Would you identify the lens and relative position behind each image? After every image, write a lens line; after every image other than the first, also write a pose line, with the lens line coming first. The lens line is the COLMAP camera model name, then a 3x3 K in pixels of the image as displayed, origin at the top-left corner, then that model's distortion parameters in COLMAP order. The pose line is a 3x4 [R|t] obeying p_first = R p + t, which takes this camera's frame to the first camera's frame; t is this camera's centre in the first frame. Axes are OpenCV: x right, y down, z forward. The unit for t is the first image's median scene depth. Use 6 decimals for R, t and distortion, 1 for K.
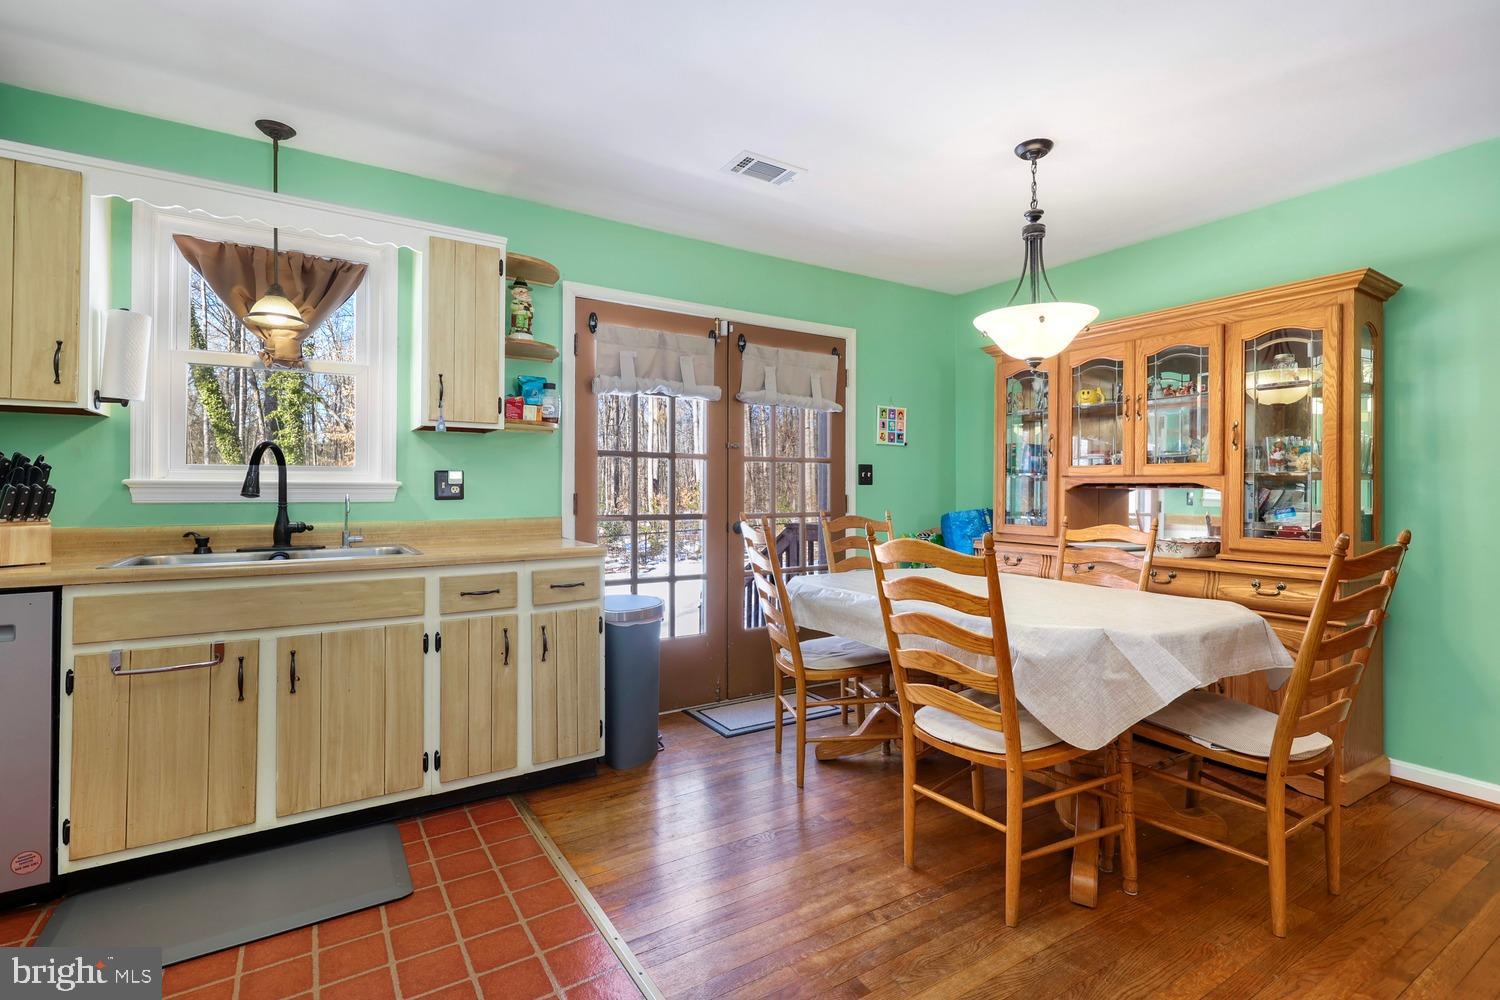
lens RADIAL K [[702.3, 0, 749.1], [0, 702.3, 490.0], [0, 0, 1]] dist [-0.002801, -0.000502]
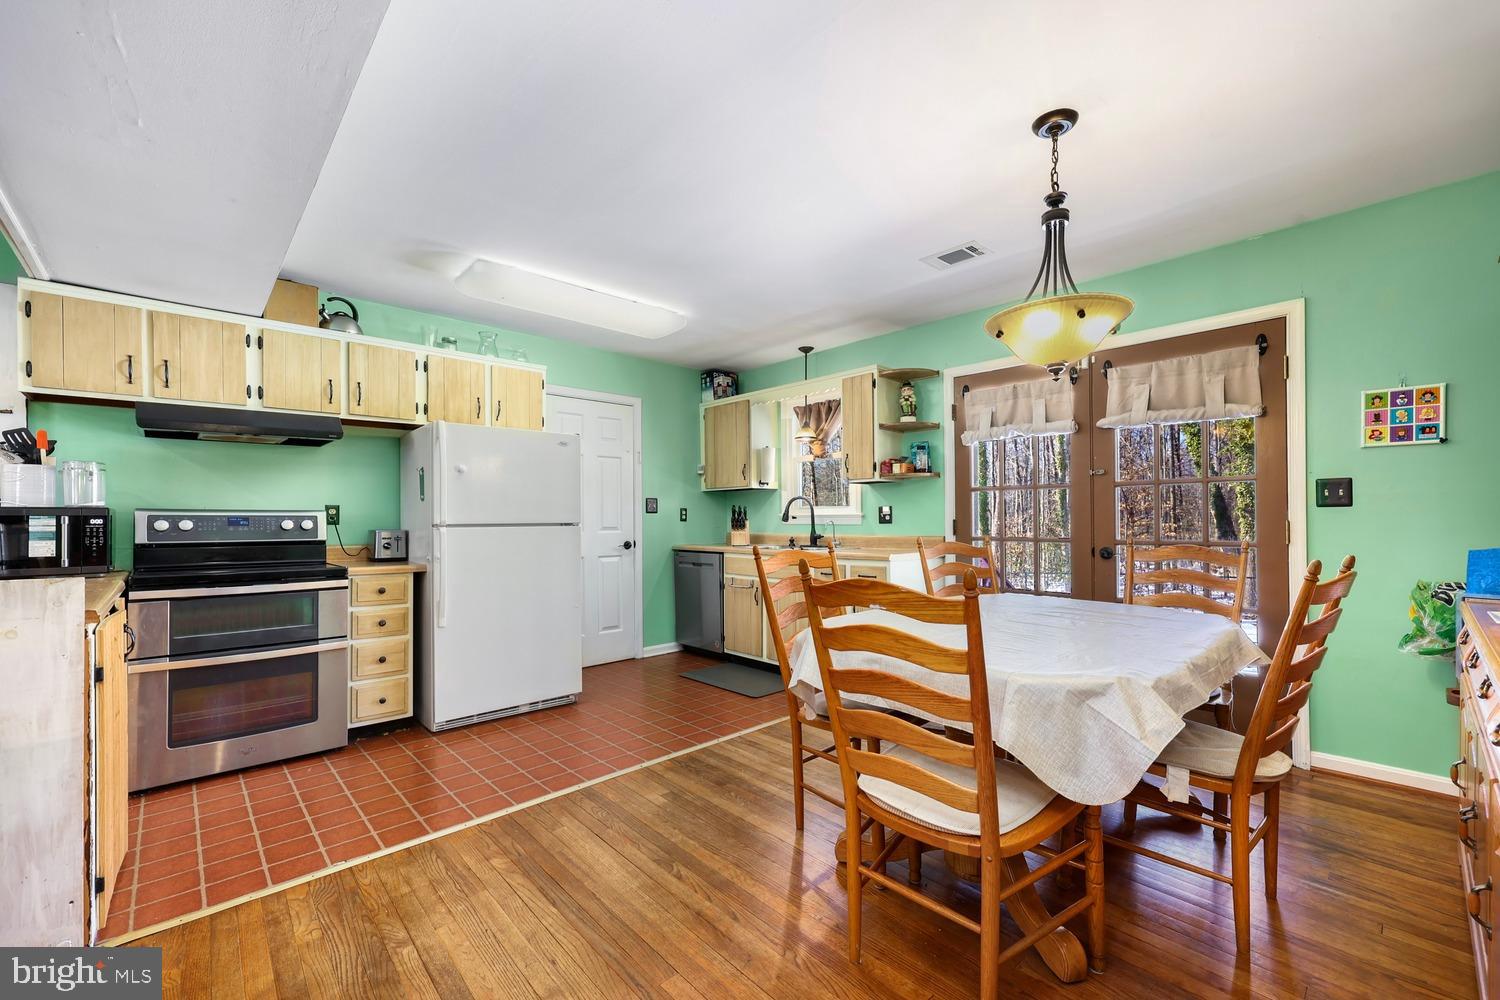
lens RADIAL K [[613.2, 0, 755.8], [0, 613.2, 521.7], [0, 0, 1]] dist [-0.001178, -0.000099]
pose [[0.179690, -0.001439, -0.983722, 0.993234], [0.001620, 0.999998, -0.001167, 0.011346], [0.983722, -0.001384, 0.179692, 0.447792]]
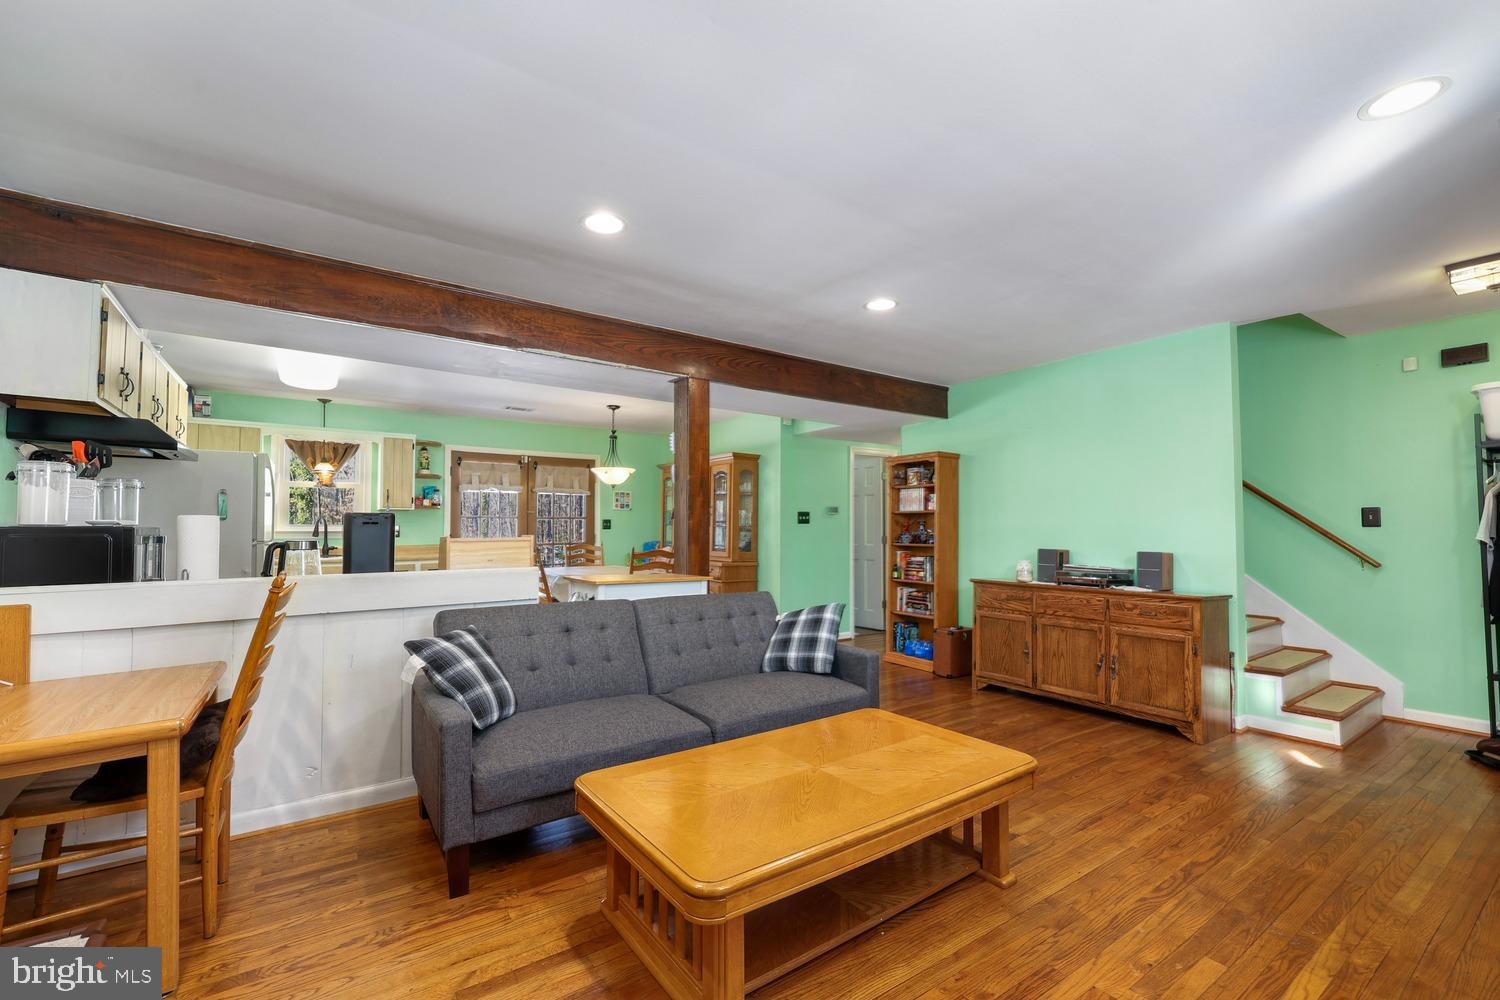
lens RADIAL K [[643.0, 0, 758.6], [0, 643.0, 517.2], [0, 0, 1]] dist [0.000720, 0.000086]
pose [[0.998723, -0.000296, 0.050515, 0.762852], [0.000921, 0.999923, -0.012357, -0.027874], [-0.050507, 0.012388, 0.998647, -1.363199]]
